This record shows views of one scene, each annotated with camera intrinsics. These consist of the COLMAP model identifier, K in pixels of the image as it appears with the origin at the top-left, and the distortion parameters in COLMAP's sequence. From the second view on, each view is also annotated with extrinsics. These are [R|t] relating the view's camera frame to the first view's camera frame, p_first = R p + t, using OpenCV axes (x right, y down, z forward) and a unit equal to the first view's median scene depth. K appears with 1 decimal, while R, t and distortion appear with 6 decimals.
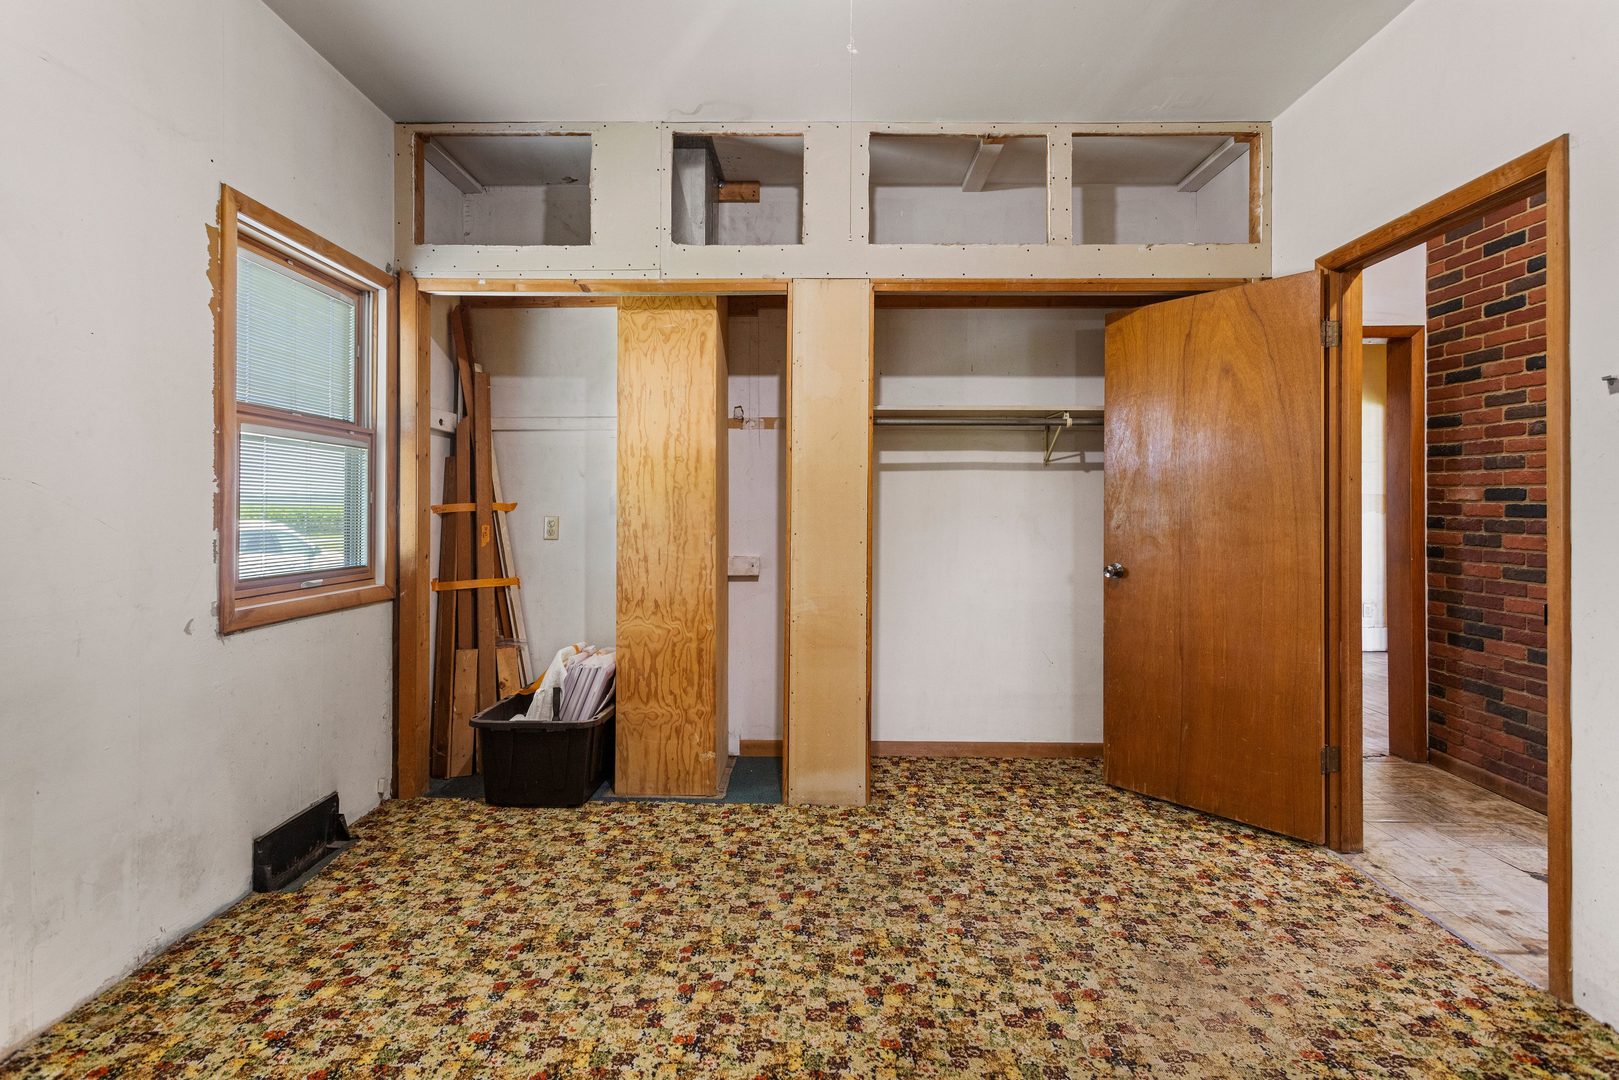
lens RADIAL K [[782.9, 0, 808.2], [0, 782.9, 505.0], [0, 0, 1]] dist [0.001304, 0.000253]
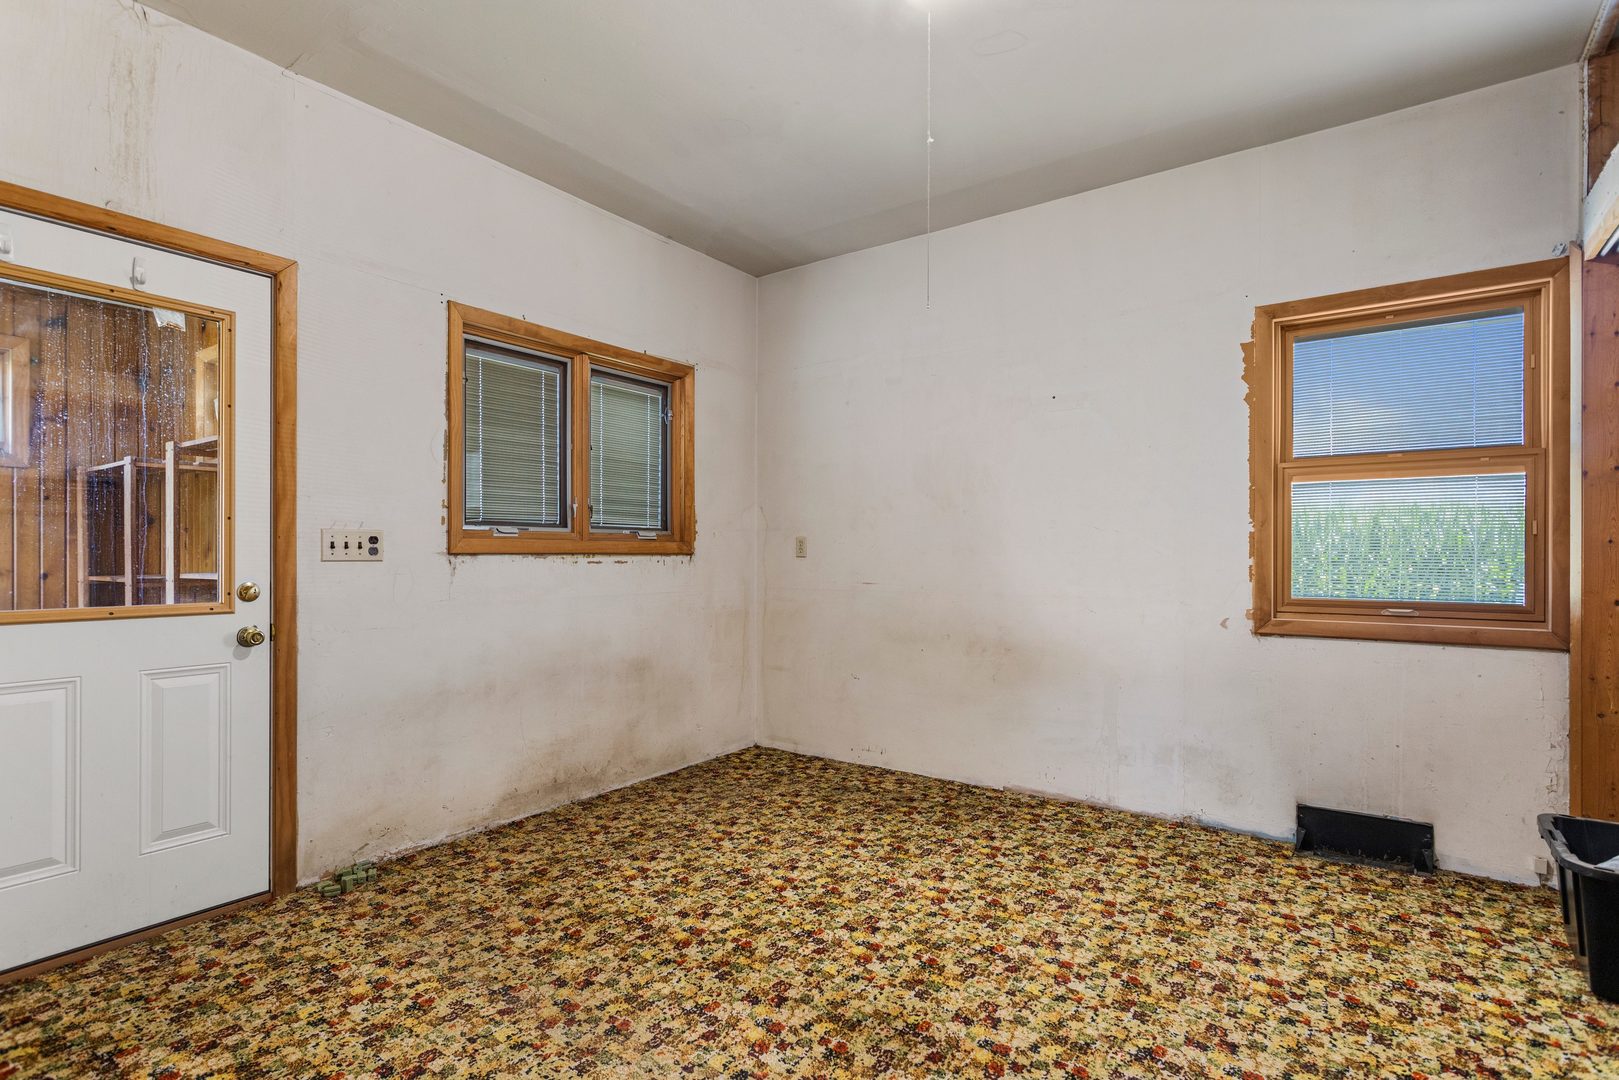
lens RADIAL K [[780.7, 0, 805.2], [0, 780.7, 547.0], [0, 0, 1]] dist [0.001908, 0.000770]
pose [[-0.572217, -0.003864, -0.820093, 0.832073], [0.005906, 0.999944, -0.008832, 0.019350], [0.820081, -0.009897, -0.572162, 1.131439]]
